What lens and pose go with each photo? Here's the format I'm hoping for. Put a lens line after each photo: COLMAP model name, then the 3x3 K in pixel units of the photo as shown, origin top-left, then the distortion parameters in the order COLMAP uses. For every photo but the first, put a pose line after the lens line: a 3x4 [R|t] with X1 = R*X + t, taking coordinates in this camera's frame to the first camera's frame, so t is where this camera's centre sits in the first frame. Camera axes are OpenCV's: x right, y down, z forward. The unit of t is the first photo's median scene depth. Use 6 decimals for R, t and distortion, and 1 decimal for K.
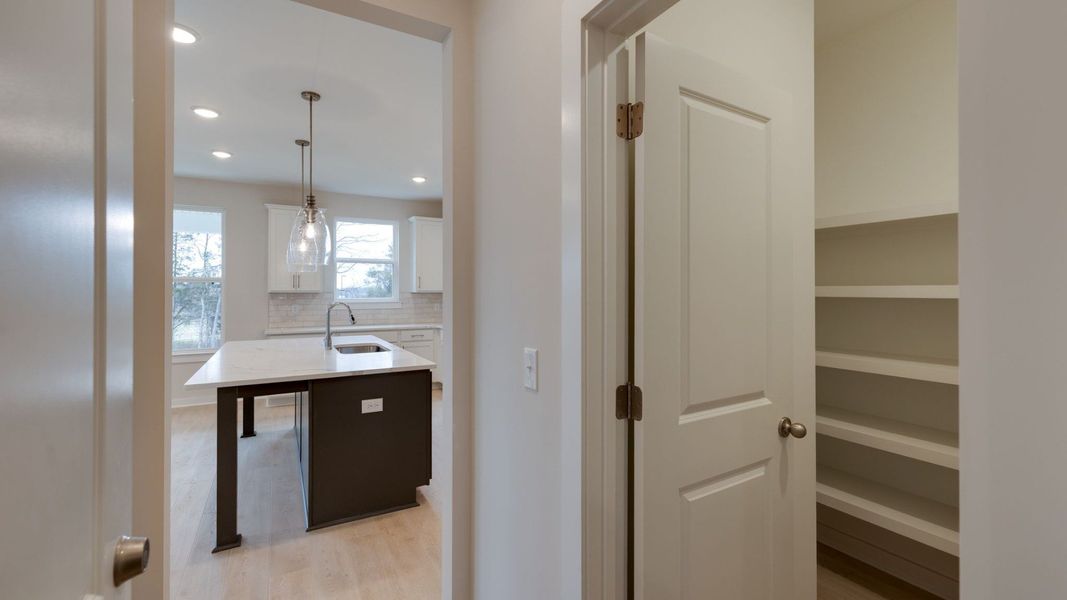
lens RADIAL K [[453.0, 0, 533.5], [0, 453.0, 300.0], [0, 0, 1]] dist [-0.000970, -0.000170]
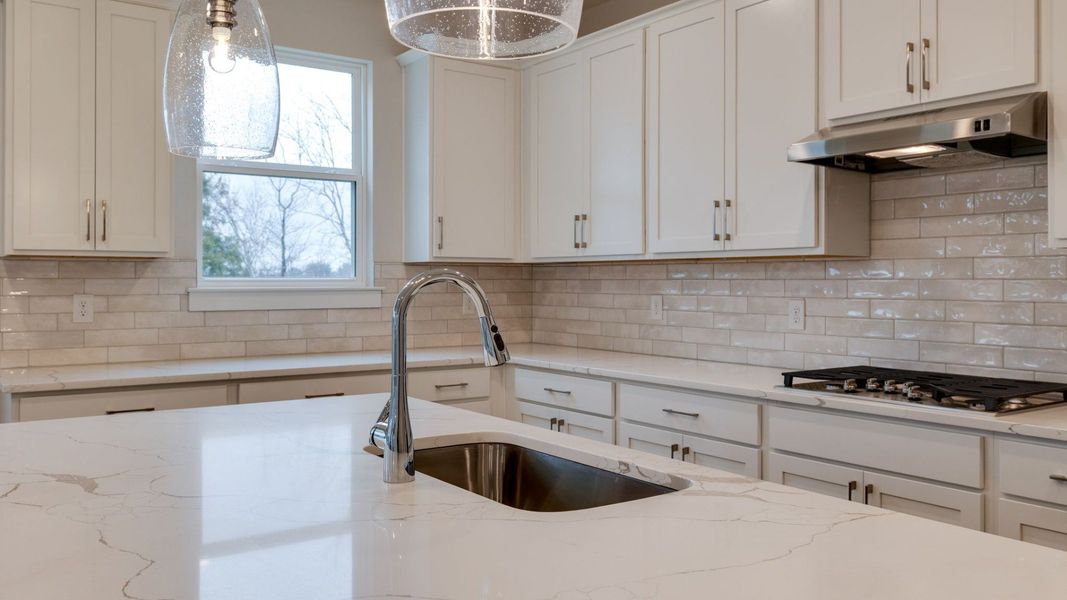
lens RADIAL K [[871.2, 0, 535.7], [0, 871.2, 274.3], [0, 0, 1]] dist [0.003664, 0.000647]
pose [[0.994810, 0.001442, 0.101737, -0.258327], [0.001424, 0.999604, -0.028096, 0.012985], [-0.101737, 0.028095, 0.994414, 0.333925]]
